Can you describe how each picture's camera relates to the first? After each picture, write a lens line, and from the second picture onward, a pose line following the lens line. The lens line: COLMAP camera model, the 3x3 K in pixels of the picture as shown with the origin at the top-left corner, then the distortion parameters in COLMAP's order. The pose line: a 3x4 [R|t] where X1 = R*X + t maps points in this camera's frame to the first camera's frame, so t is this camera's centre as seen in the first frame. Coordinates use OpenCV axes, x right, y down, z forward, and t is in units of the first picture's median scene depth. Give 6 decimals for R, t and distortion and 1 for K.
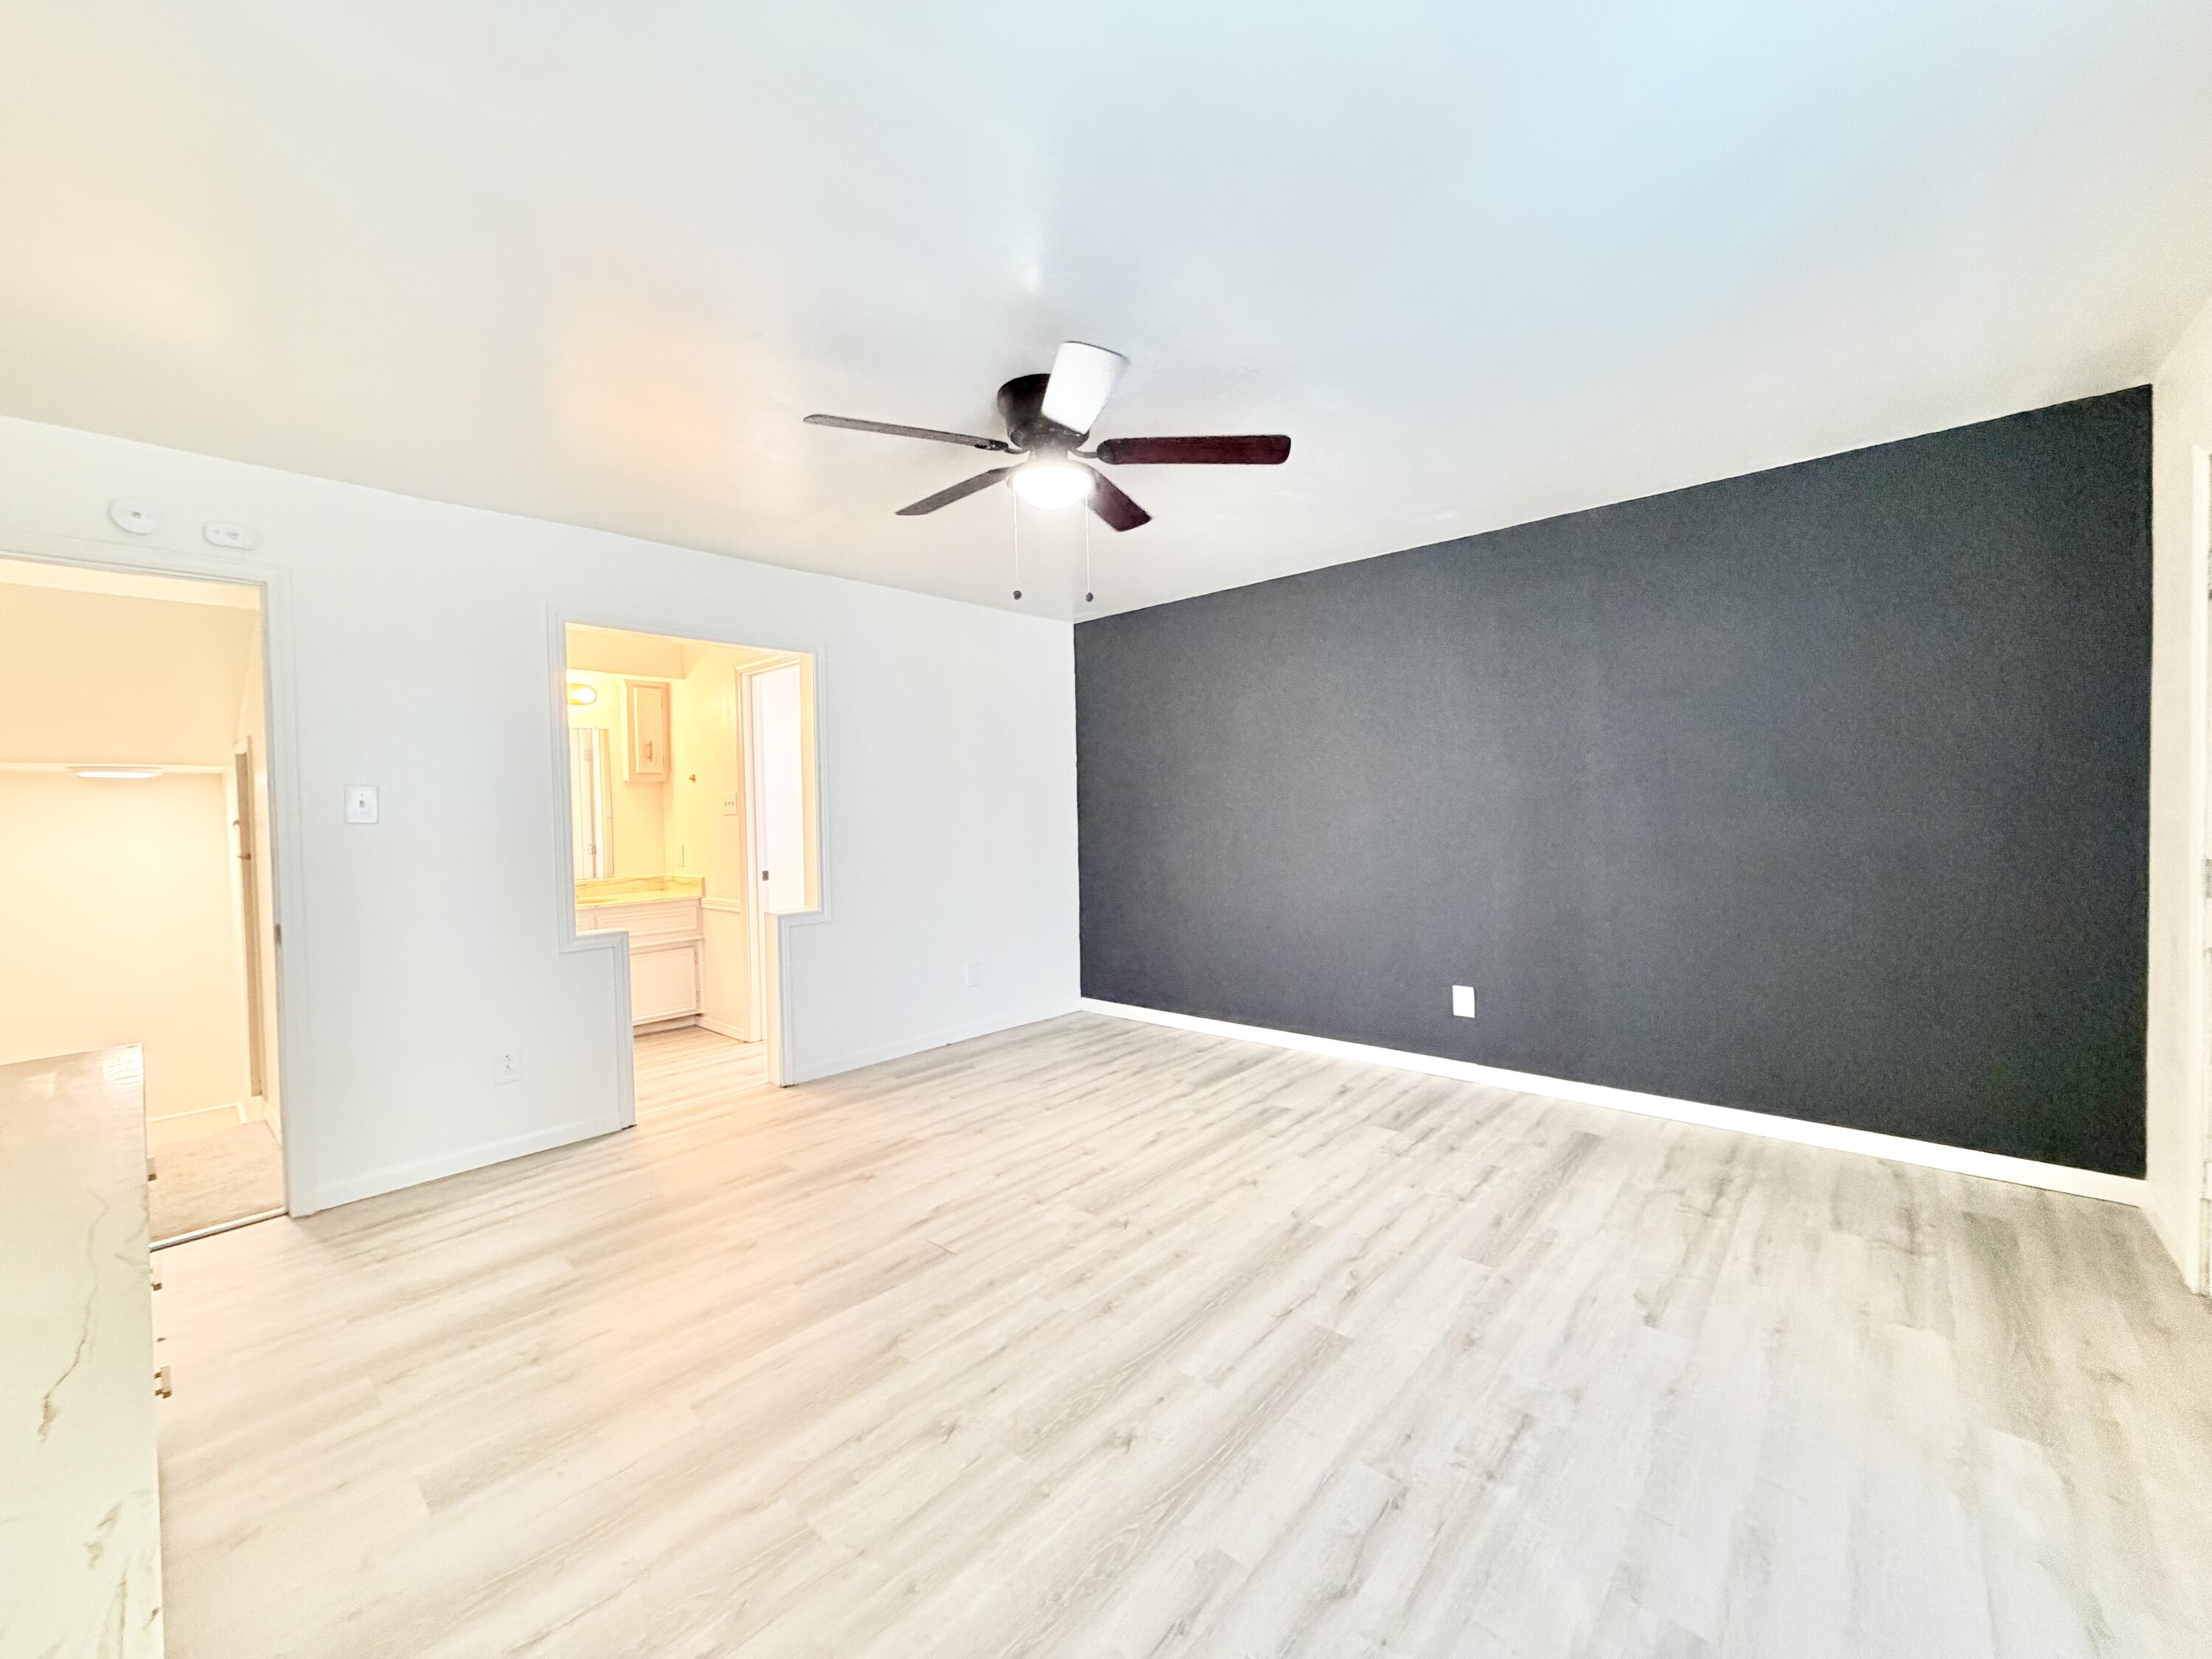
lens RADIAL K [[878.3, 0, 1090.7], [0, 878.3, 823.3], [0, 0, 1]] dist [0.001429, -0.000572]
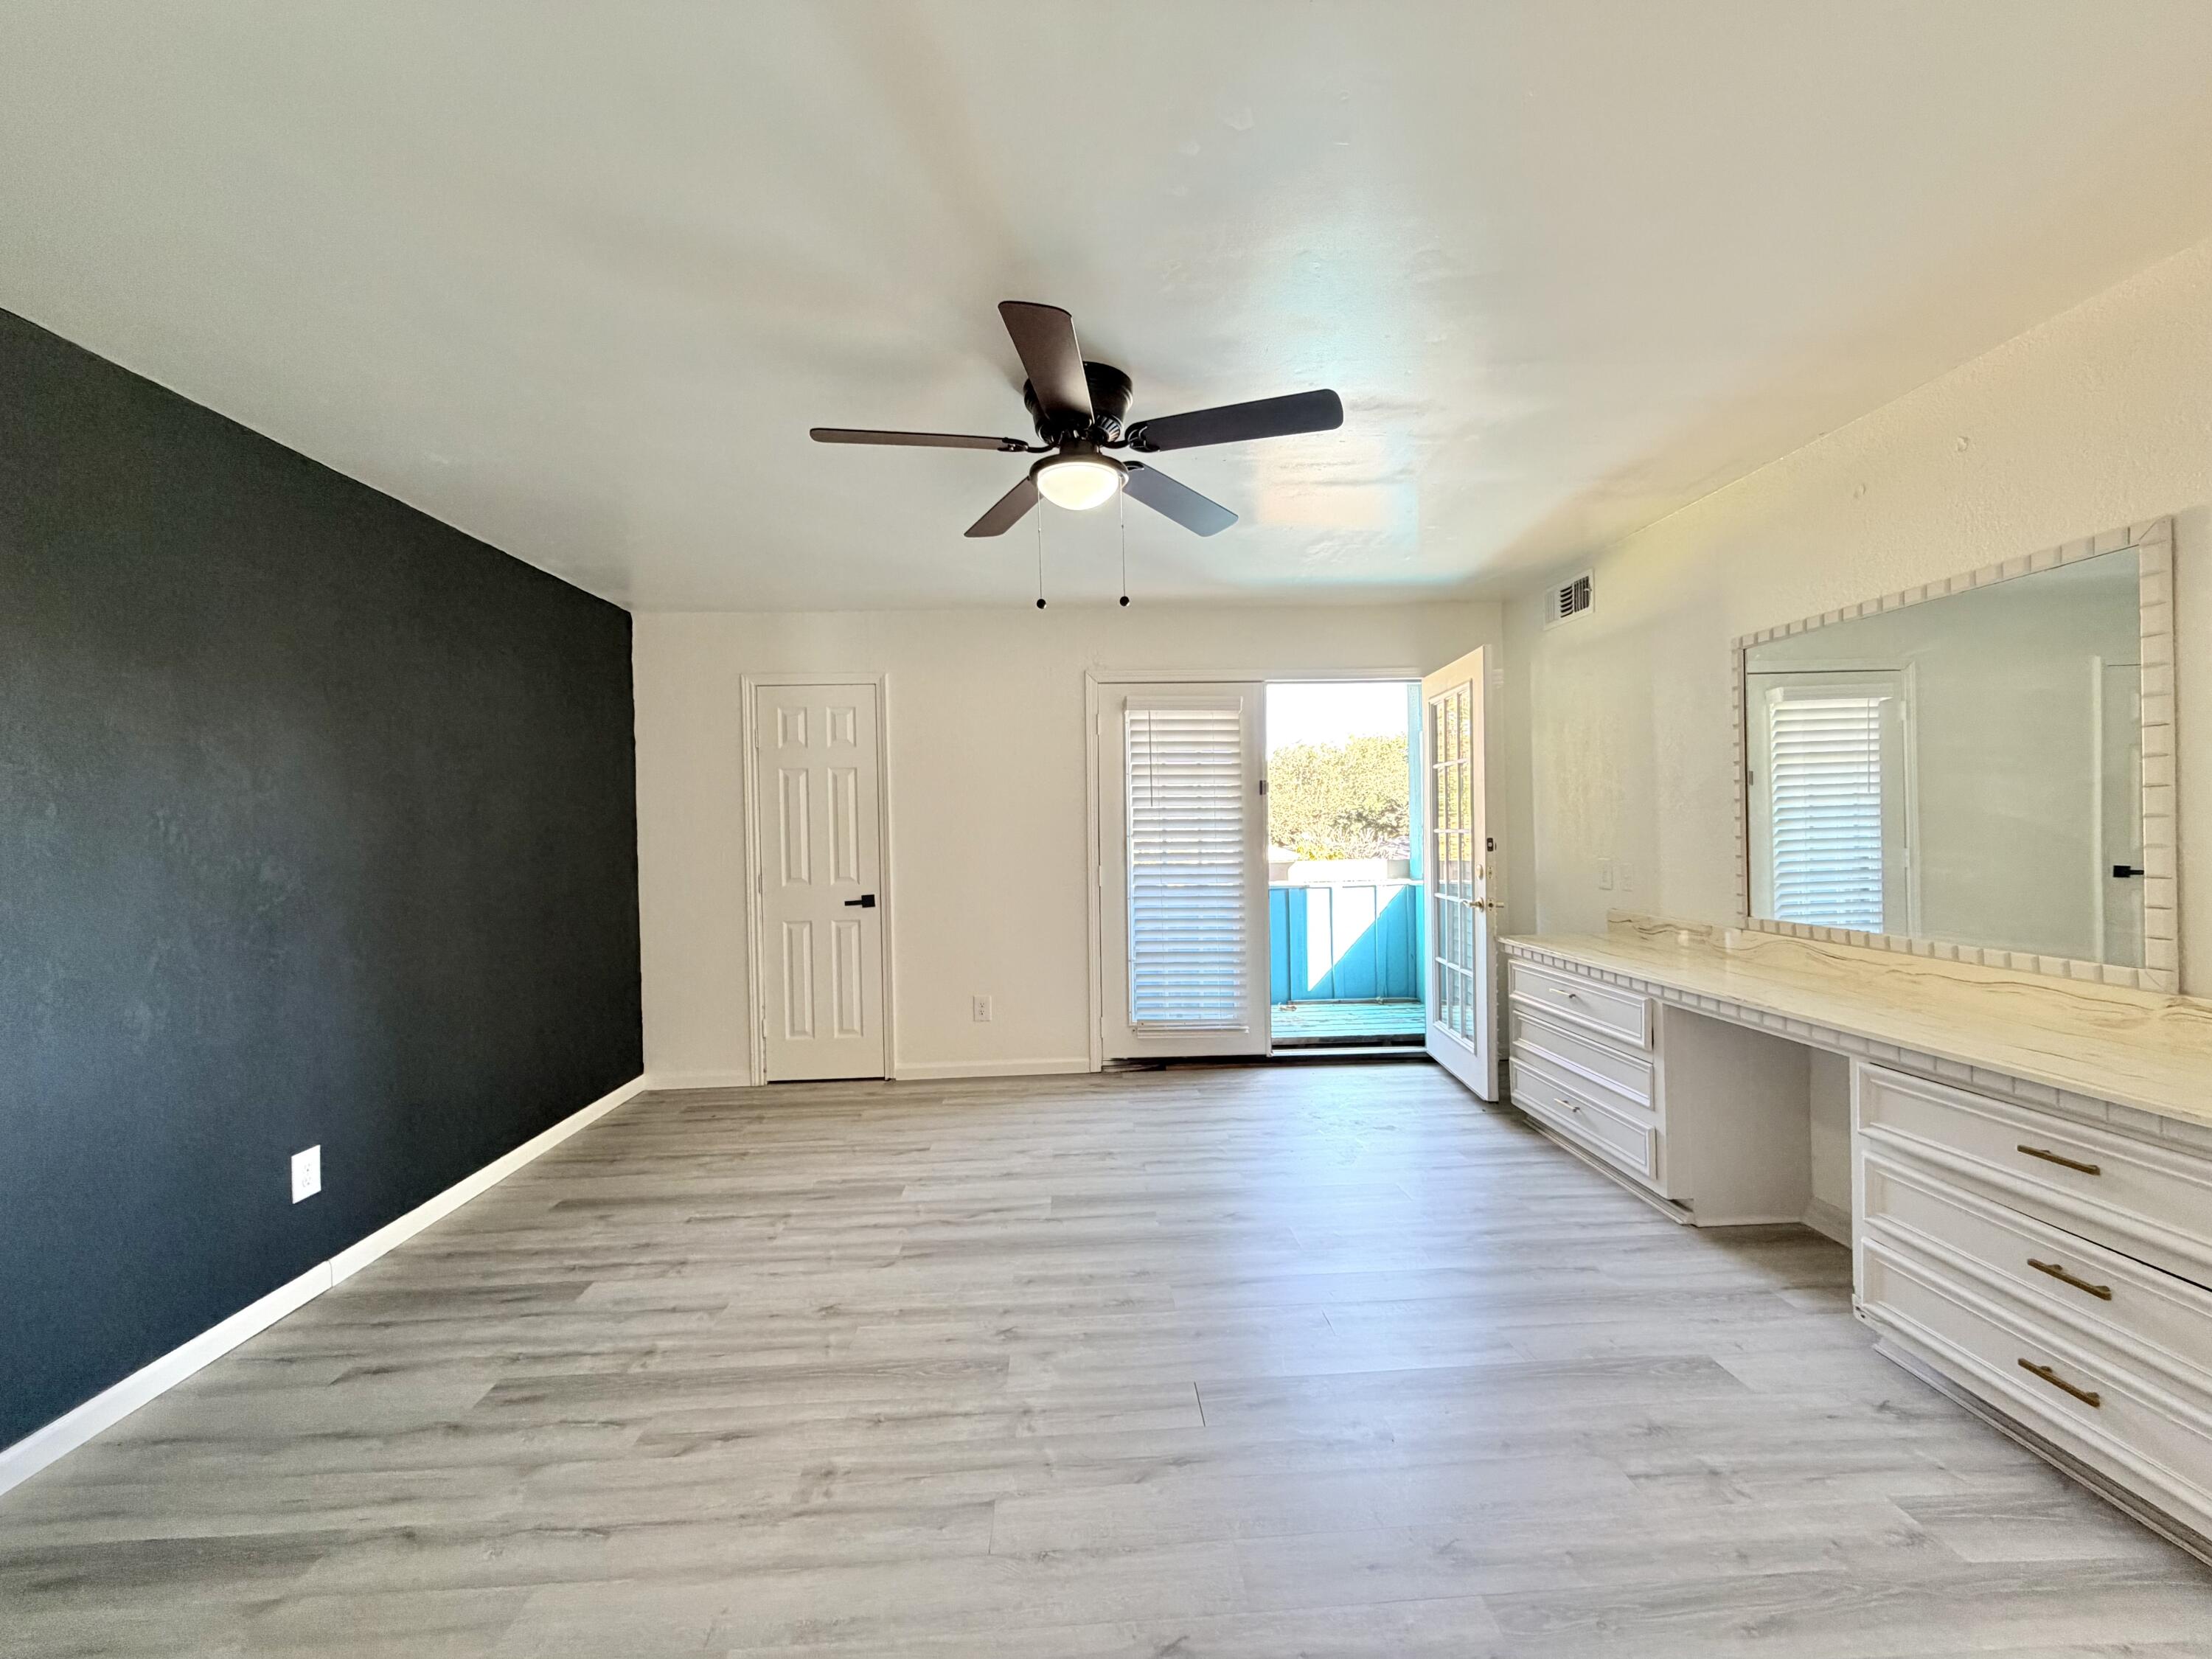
lens RADIAL K [[878.3, 0, 1105.3], [0, 878.3, 830.4], [0, 0, 1]] dist [0.001429, -0.000572]
pose [[-0.704417, 0.033899, 0.708977, -0.674212], [0.054317, 0.998504, 0.006224, -0.027191], [-0.707705, 0.042894, -0.705205, 1.577047]]
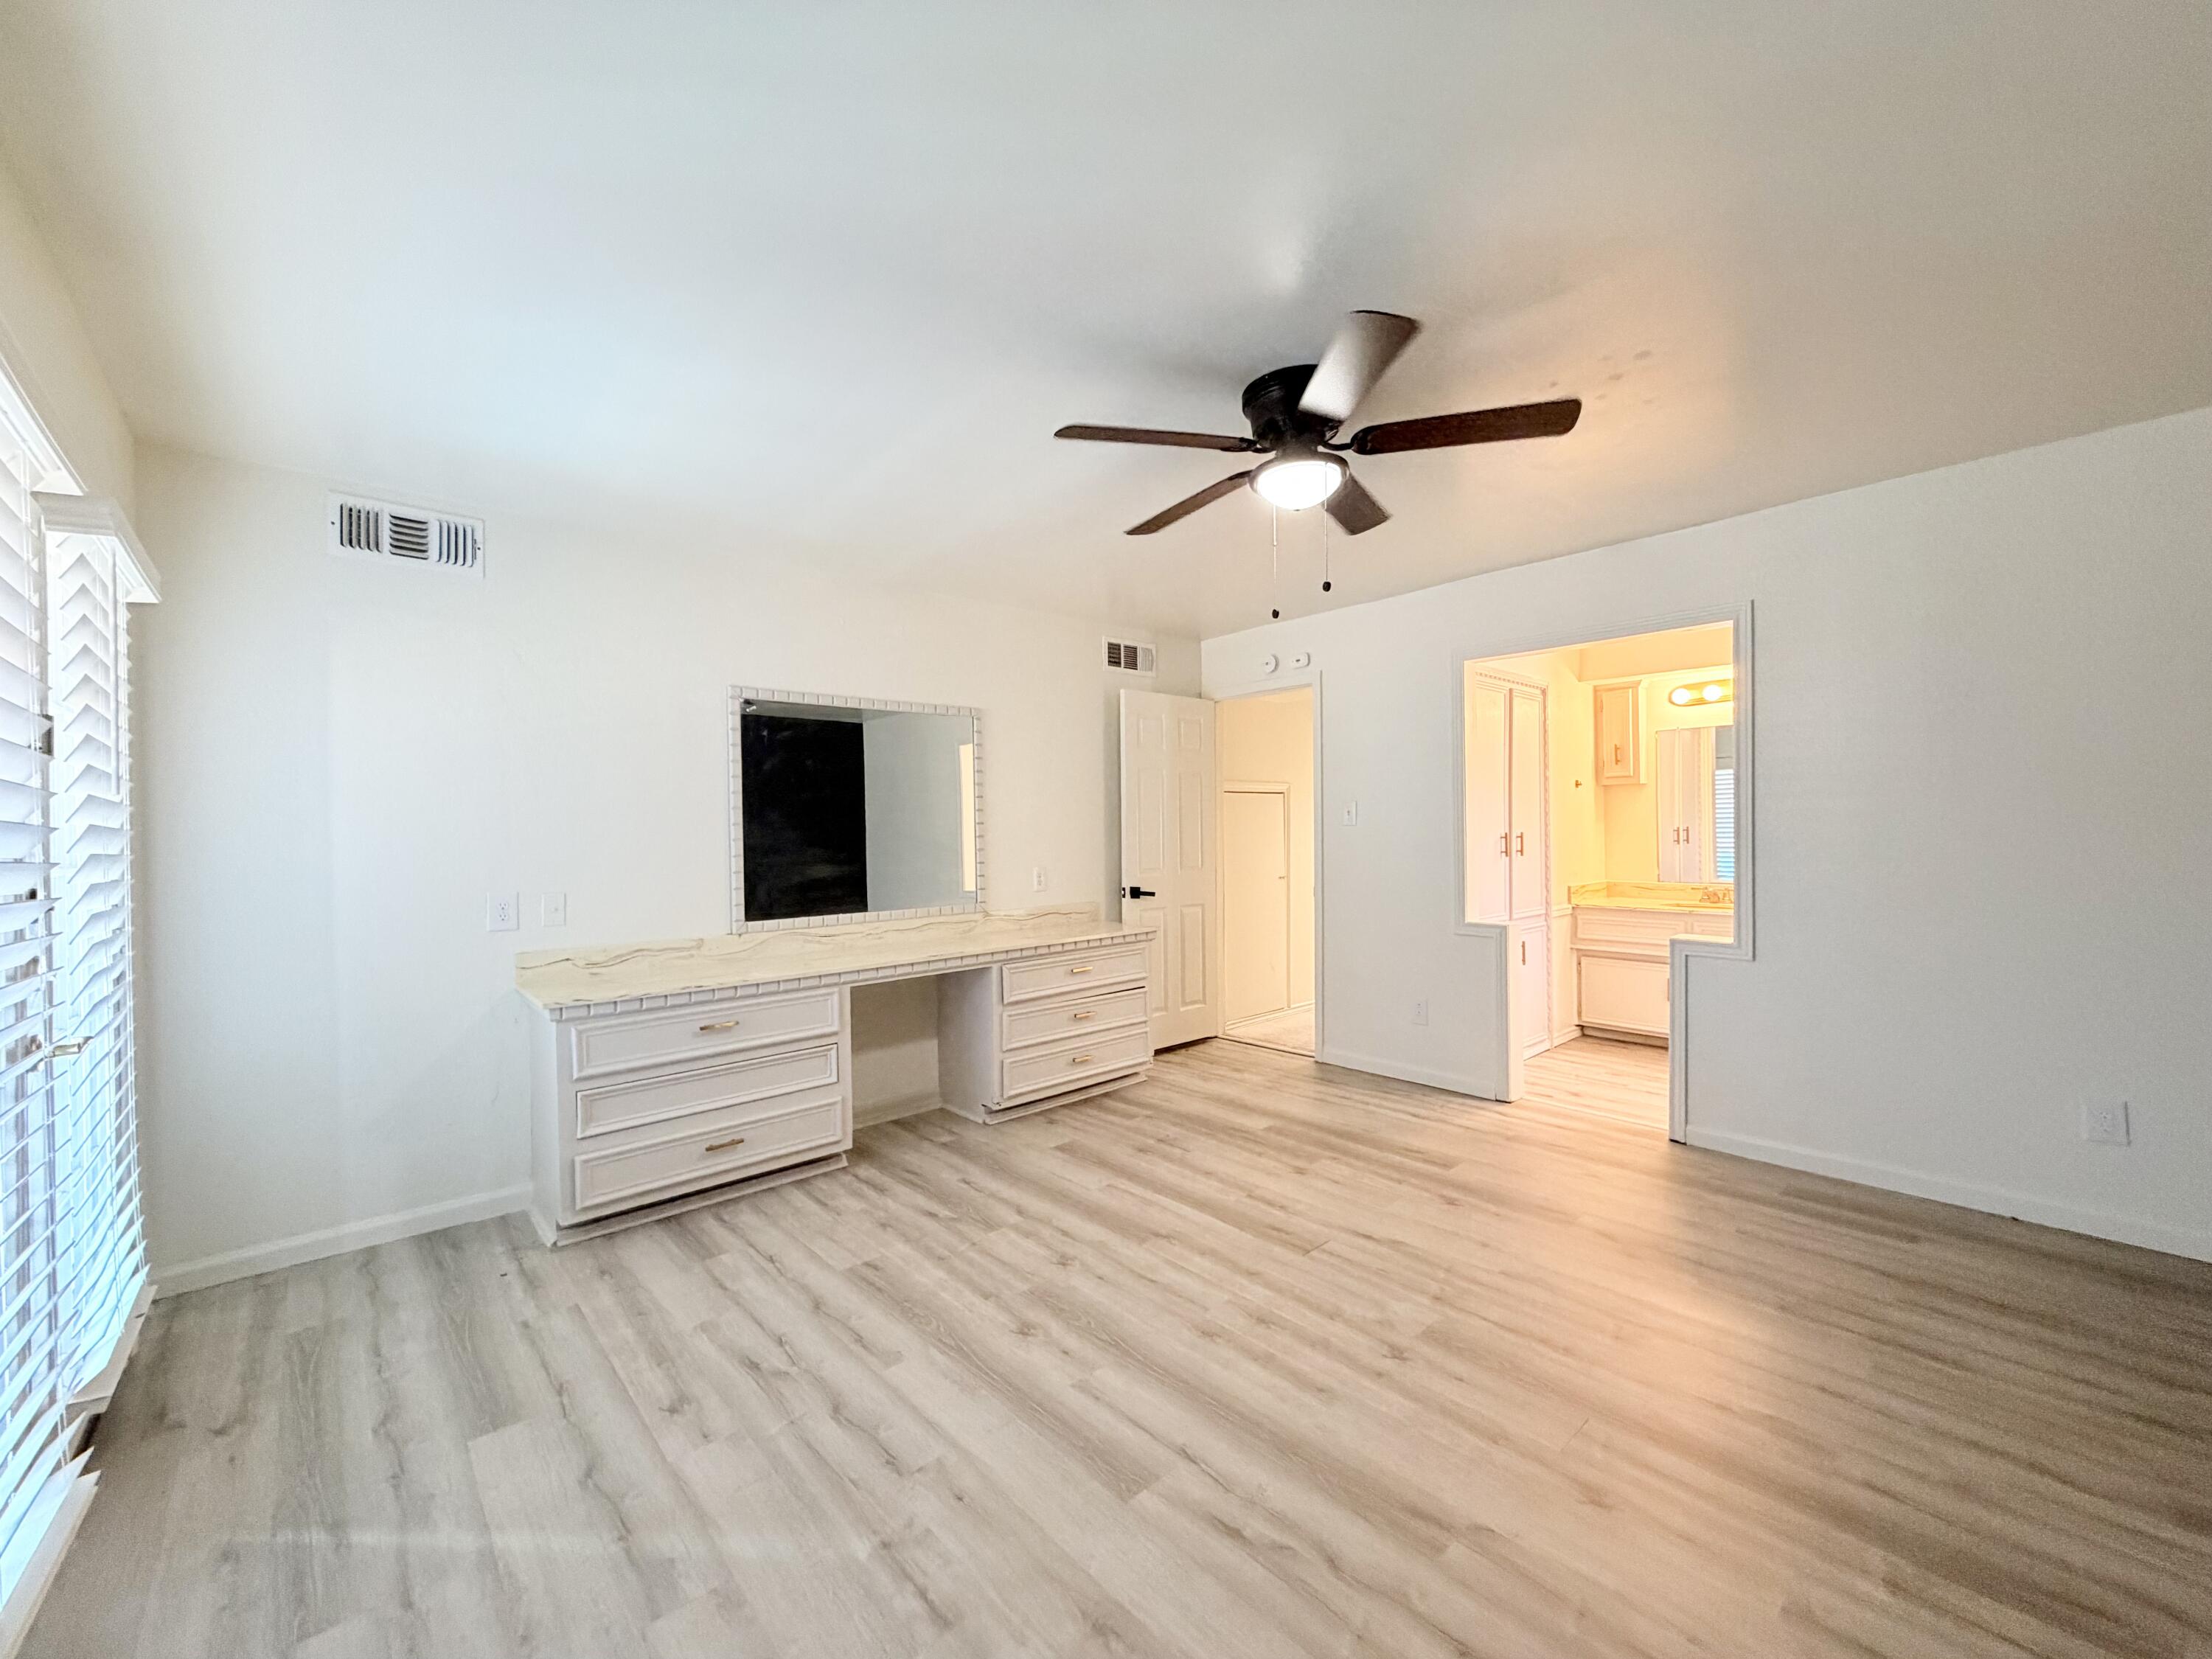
lens RADIAL K [[878.3, 0, 1114.7], [0, 878.3, 829.5], [0, 0, 1]] dist [0.001429, -0.000572]
pose [[-0.094563, 0.023844, -0.995233, 0.874321], [-0.000706, 0.999711, 0.024018, -0.036920], [0.995519, 0.002973, -0.094519, 0.857140]]
